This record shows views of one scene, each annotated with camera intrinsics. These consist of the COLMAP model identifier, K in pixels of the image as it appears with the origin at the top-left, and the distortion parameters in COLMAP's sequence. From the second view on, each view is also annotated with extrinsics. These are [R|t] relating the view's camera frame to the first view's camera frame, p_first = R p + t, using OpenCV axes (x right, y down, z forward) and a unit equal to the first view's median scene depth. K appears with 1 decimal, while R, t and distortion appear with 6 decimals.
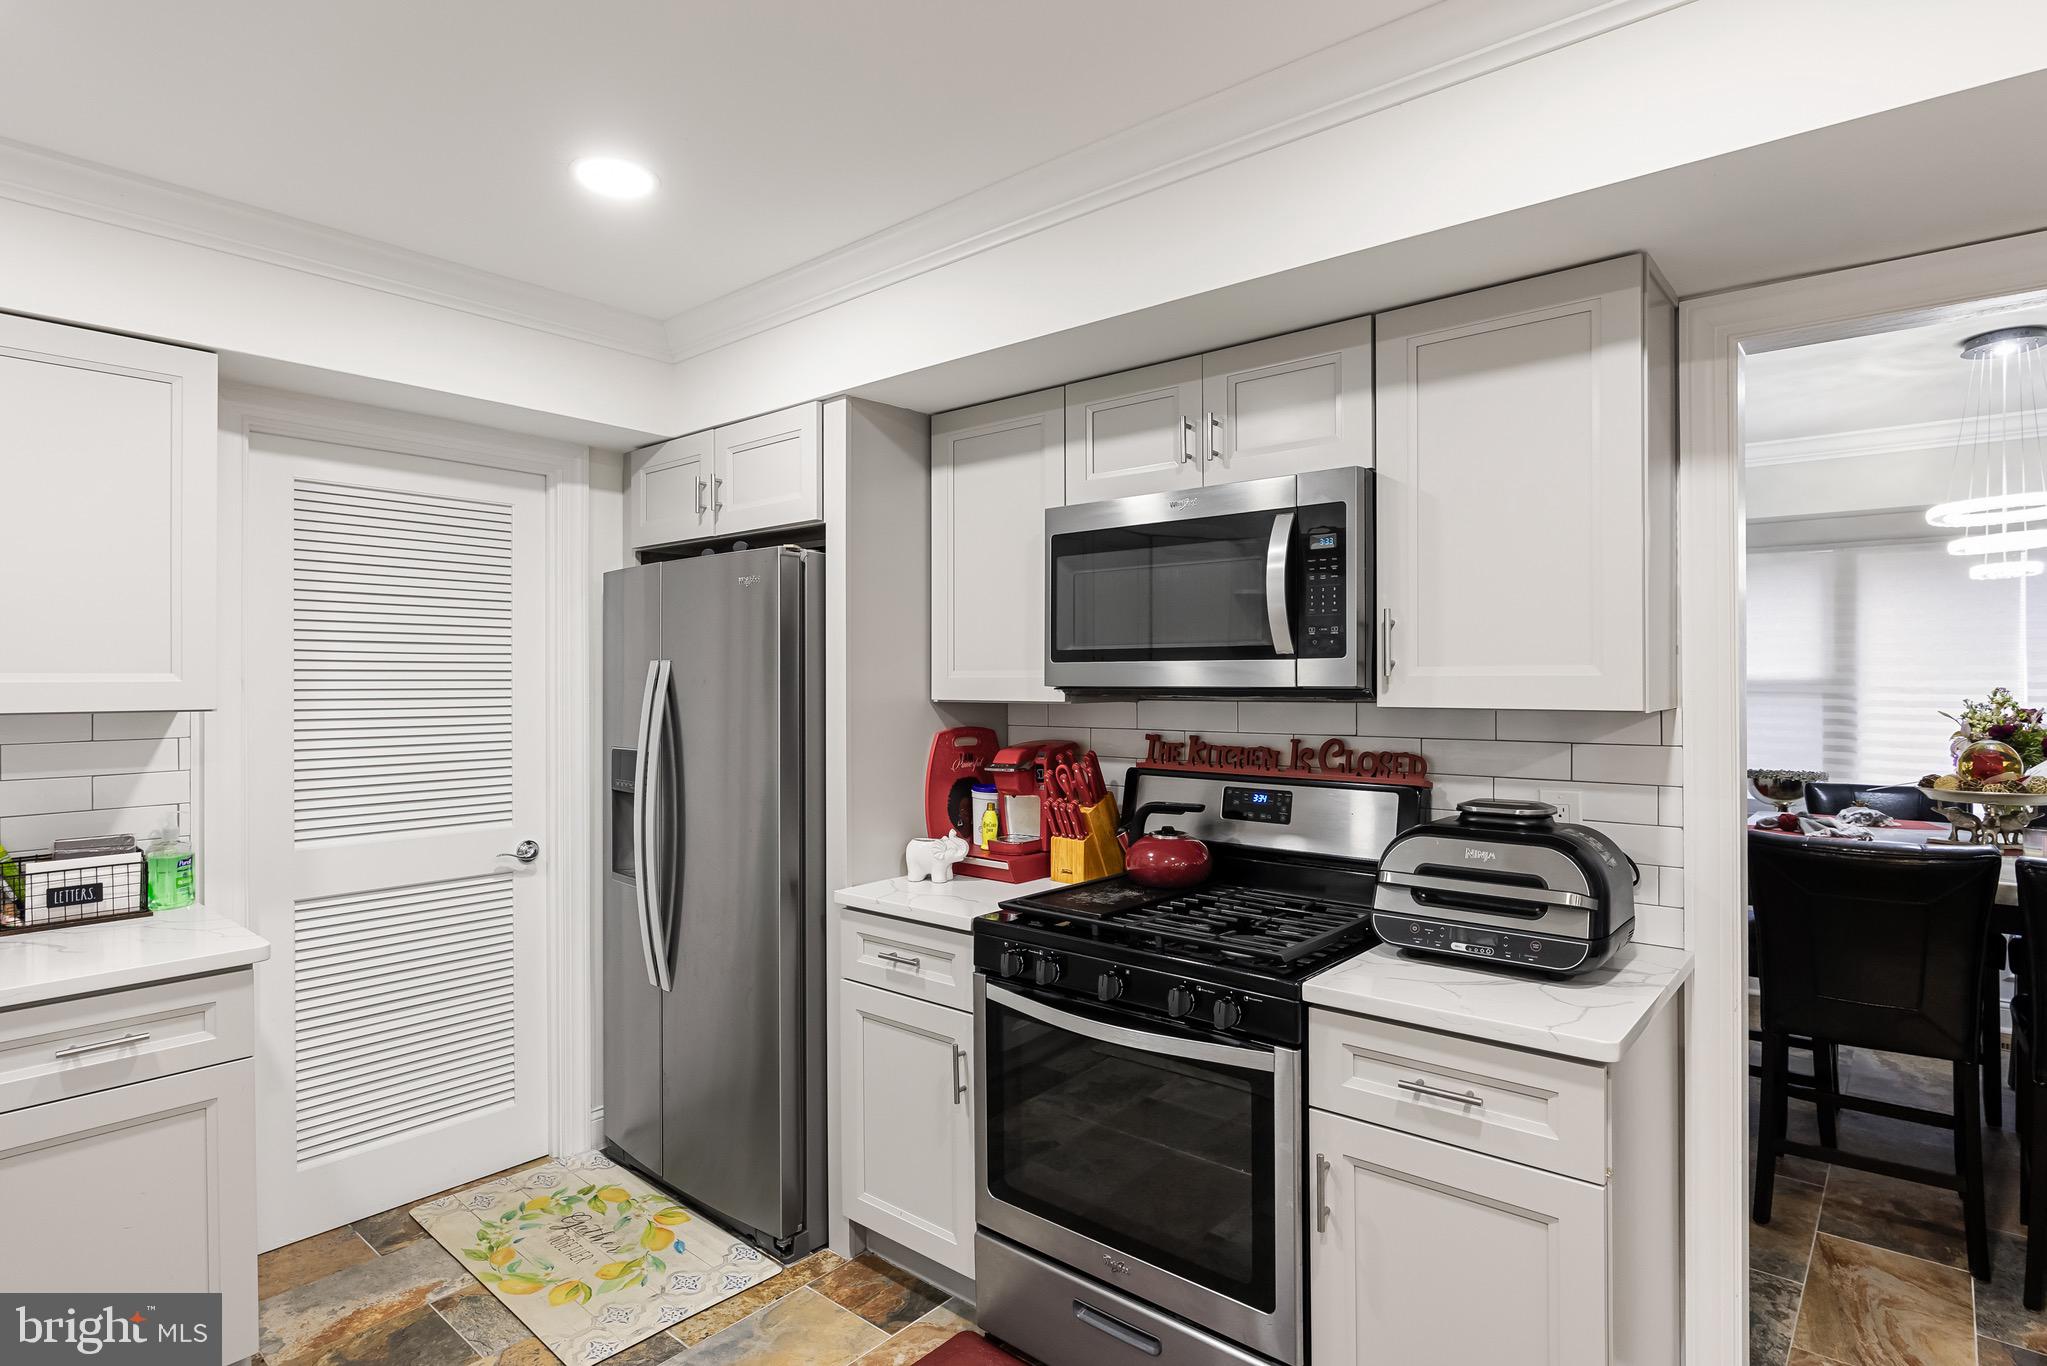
lens RADIAL K [[1059.8, 0, 1027.4], [0, 1059.8, 683.0], [0, 0, 1]] dist [-0.002683, 0.000514]
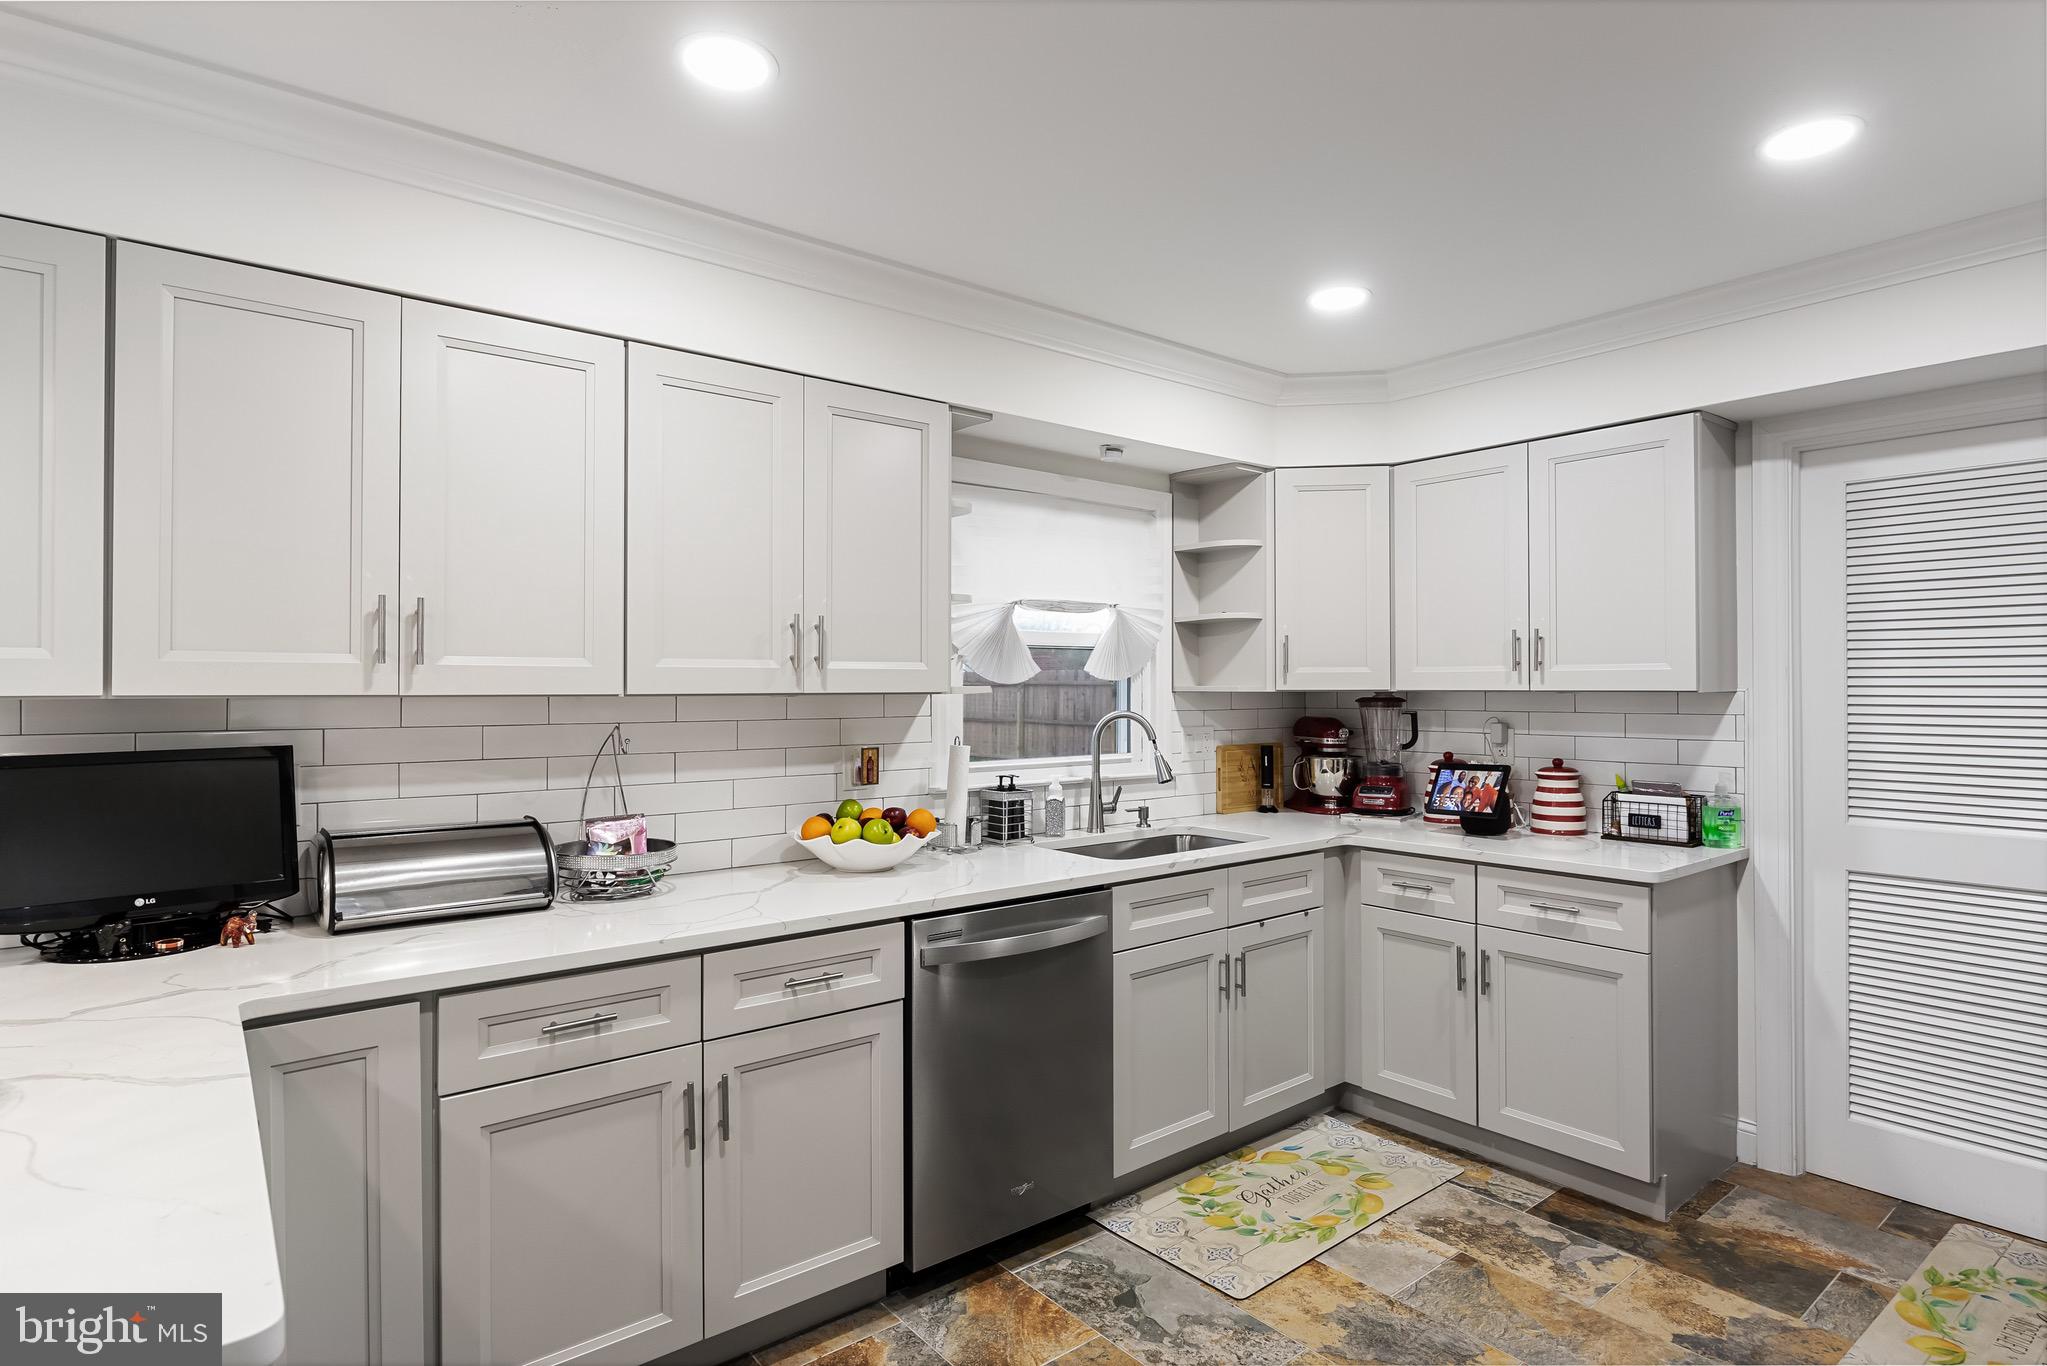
lens RADIAL K [[1054.7, 0, 1023.8], [0, 1054.7, 677.7], [0, 0, 1]] dist [-0.011418, 0.002162]
pose [[-0.184592, -0.005298, -0.982801, 0.580846], [-0.000289, 0.999986, -0.005336, 0.015240], [0.982815, -0.000701, -0.184591, 0.406693]]
